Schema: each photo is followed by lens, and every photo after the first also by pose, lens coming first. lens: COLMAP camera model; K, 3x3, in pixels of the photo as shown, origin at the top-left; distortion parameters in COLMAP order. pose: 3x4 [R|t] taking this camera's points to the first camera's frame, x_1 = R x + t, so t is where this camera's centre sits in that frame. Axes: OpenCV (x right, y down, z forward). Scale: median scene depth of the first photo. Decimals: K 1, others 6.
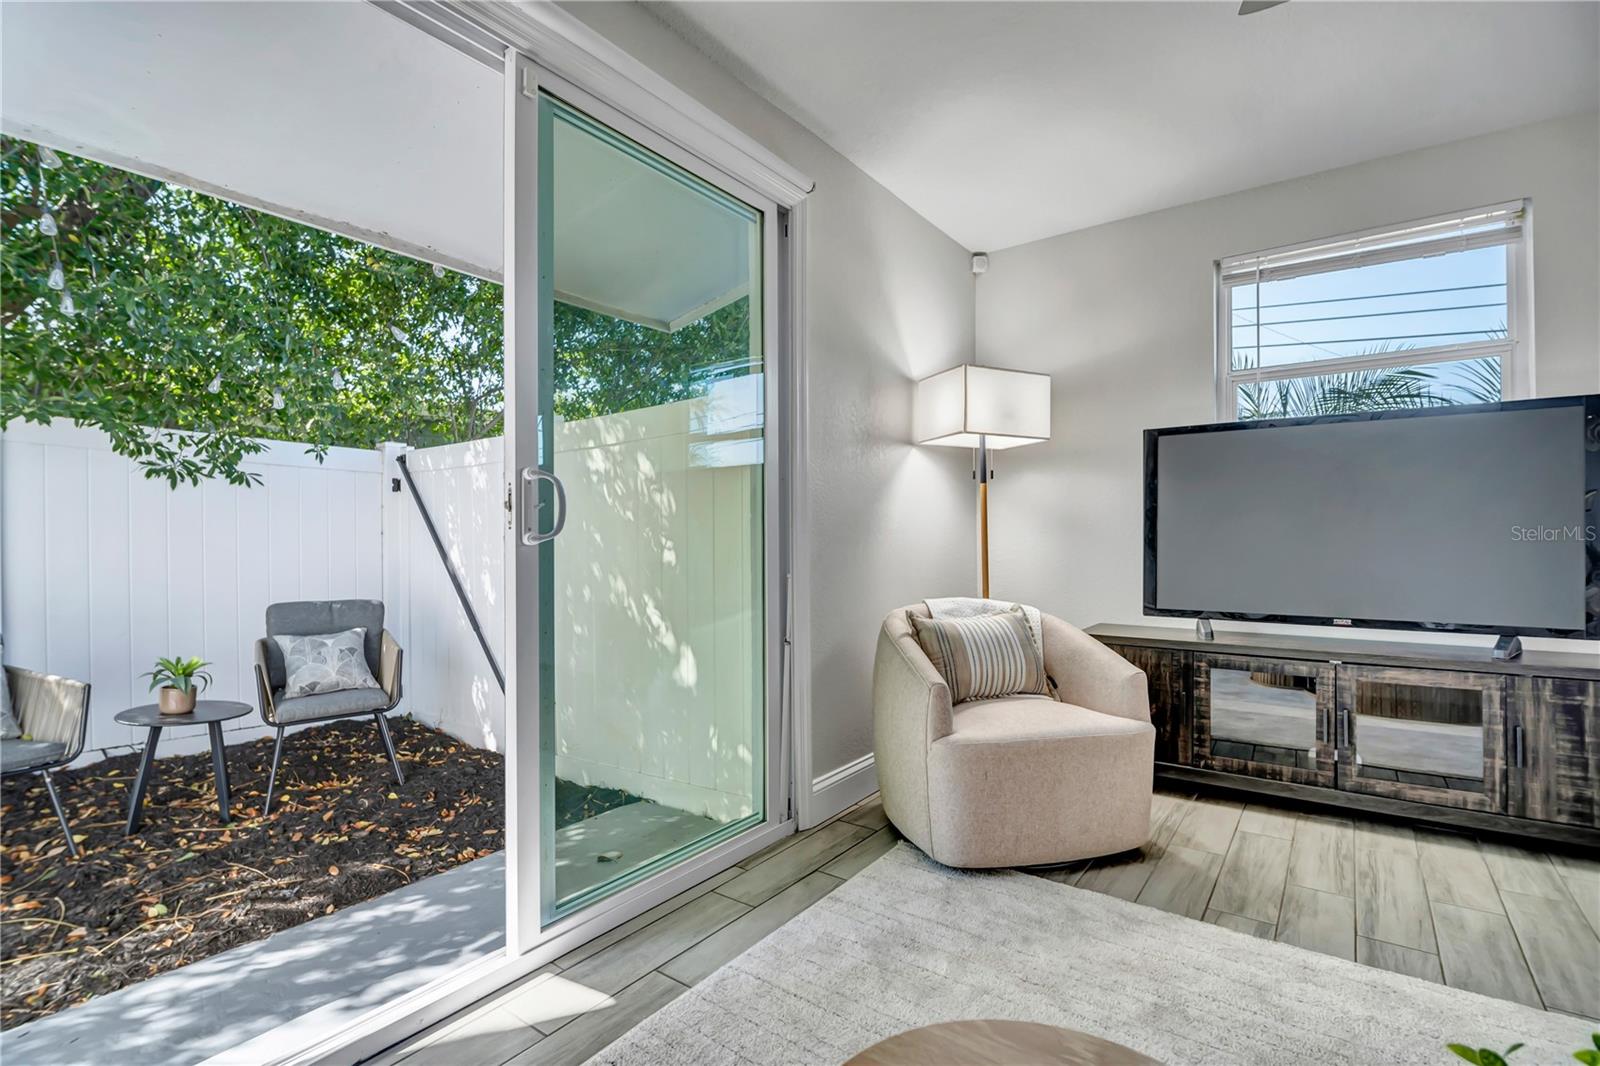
lens RADIAL K [[754.0, 0, 794.6], [0, 754.0, 539.4], [0, 0, 1]] dist [-0.001881, -0.001019]
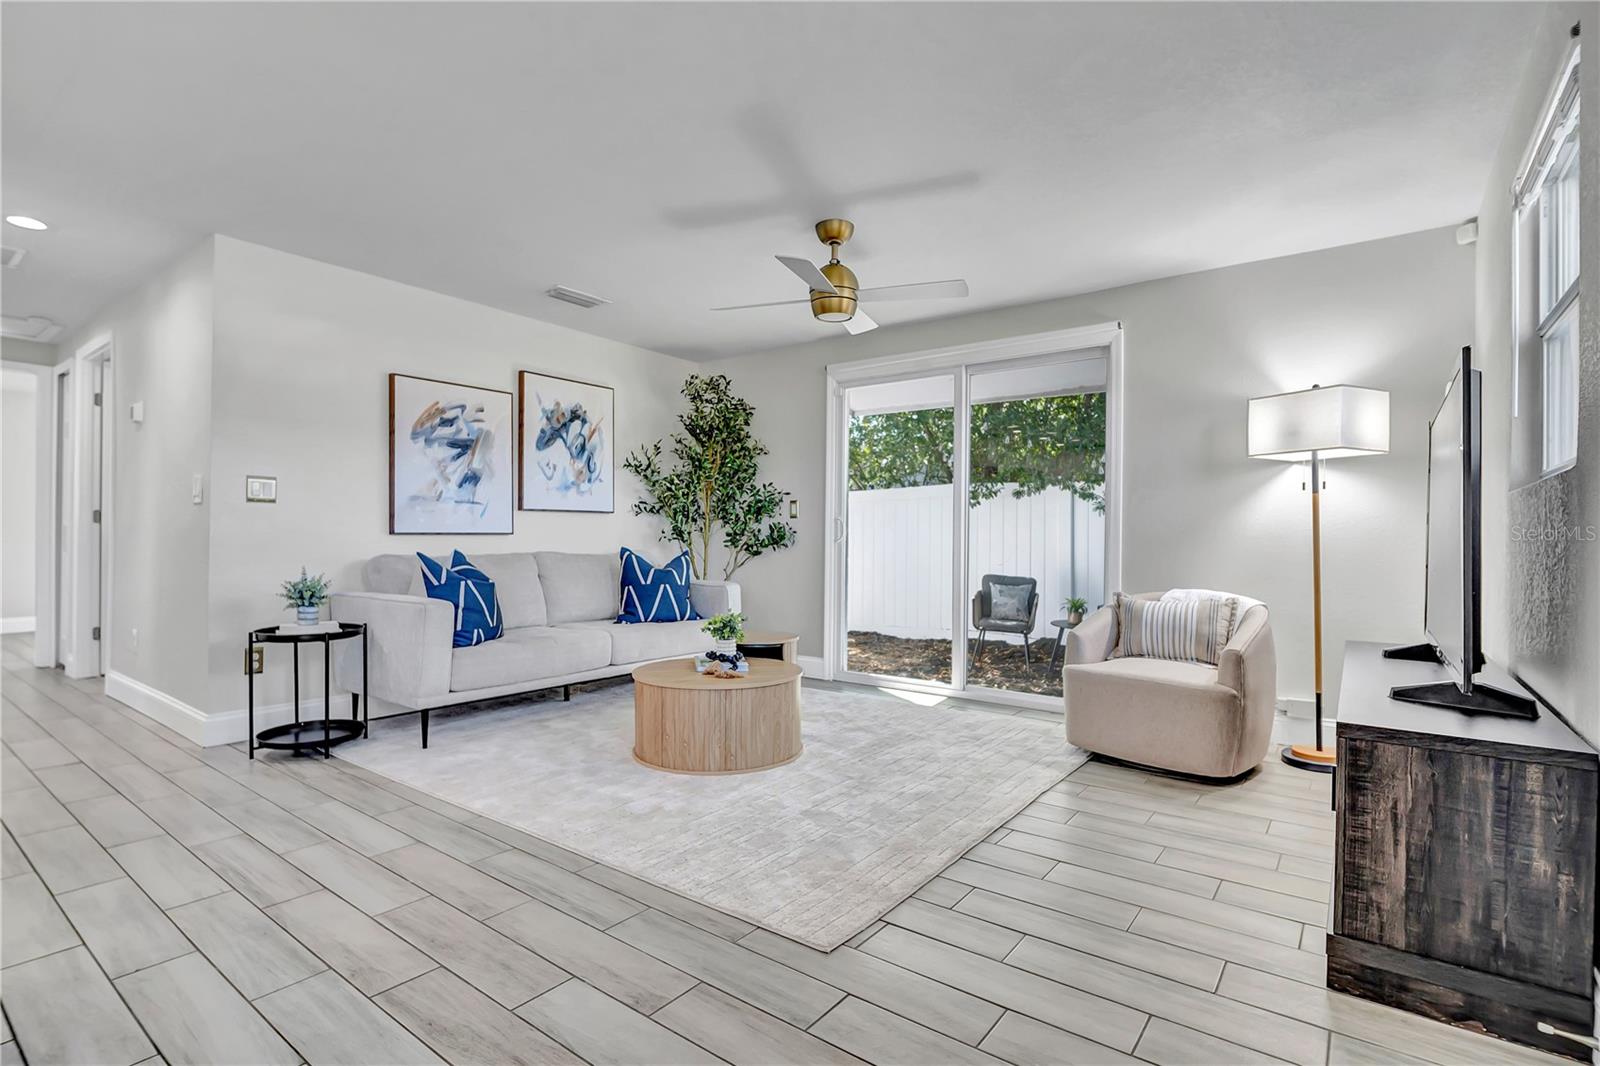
lens RADIAL K [[754.0, 0, 794.6], [0, 754.0, 539.4], [0, 0, 1]] dist [-0.001881, -0.001019]
pose [[-0.022600, 0.002718, -0.999741, 1.347214], [-0.011420, 0.999930, 0.002977, -0.004505], [0.999679, 0.011484, -0.022567, 0.281197]]
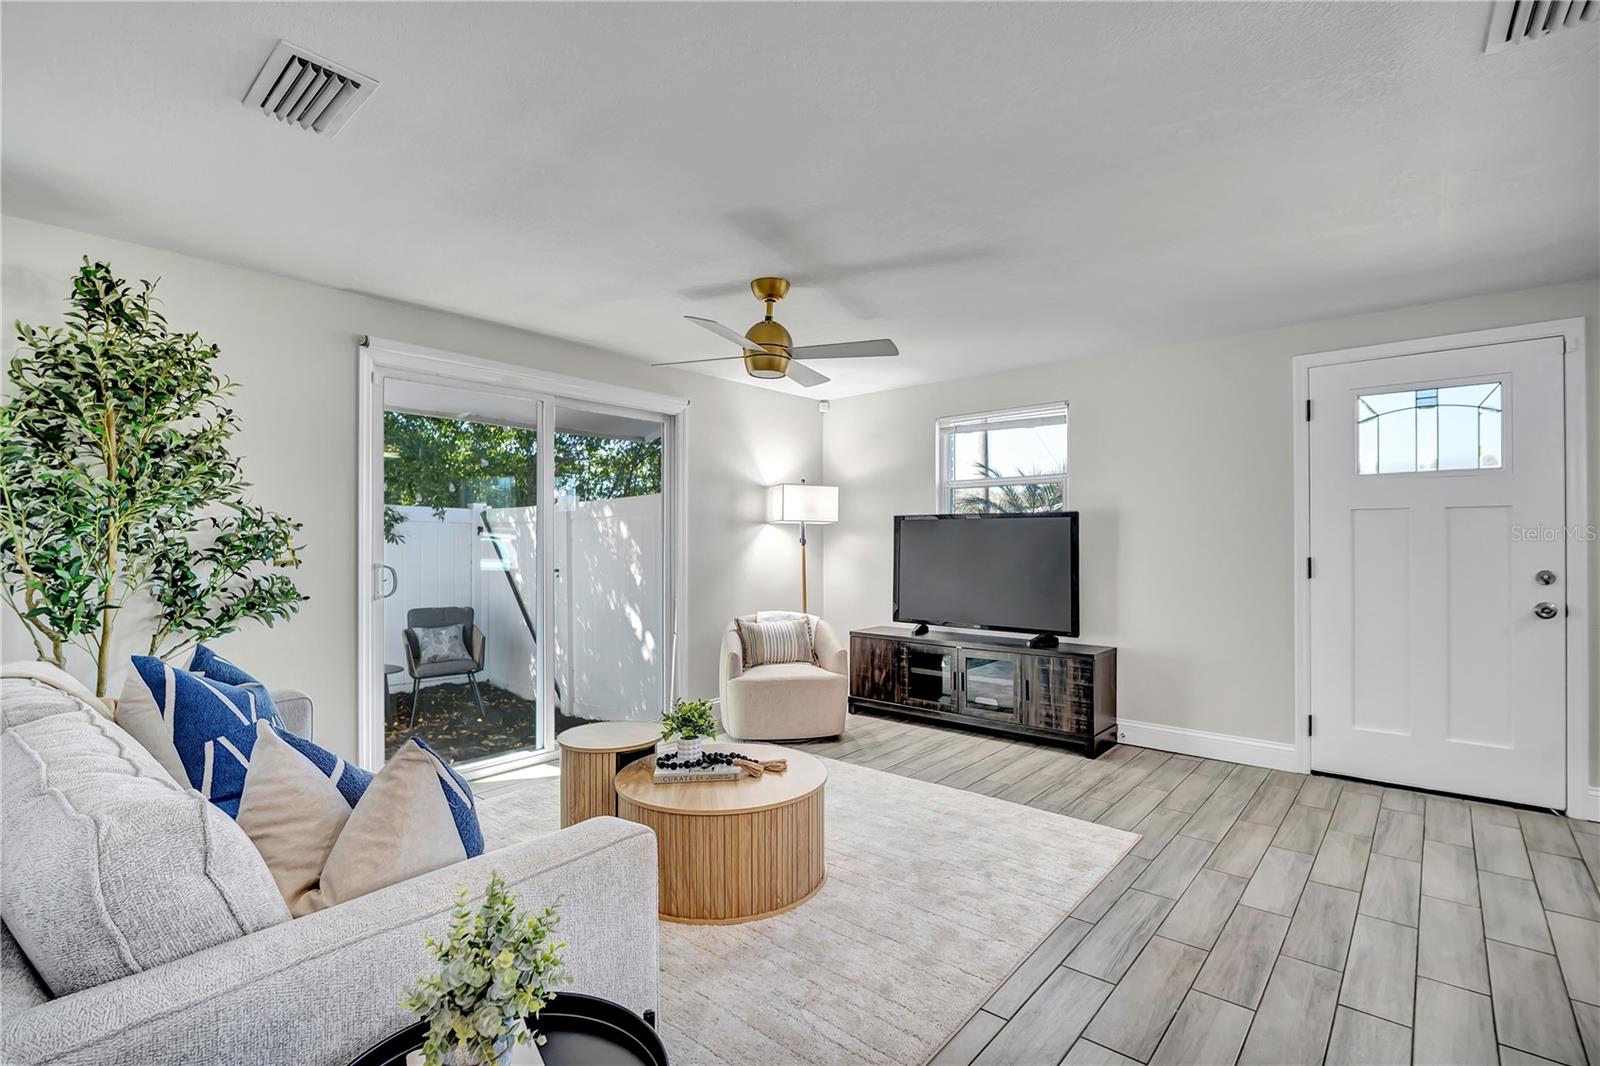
lens RADIAL K [[754.0, 0, 794.6], [0, 754.0, 539.4], [0, 0, 1]] dist [-0.001881, -0.001019]
pose [[0.996676, 0.003022, -0.081413, 0.377148], [-0.003244, 0.999991, -0.002597, -0.085946], [0.081404, 0.002853, 0.996677, -0.767790]]
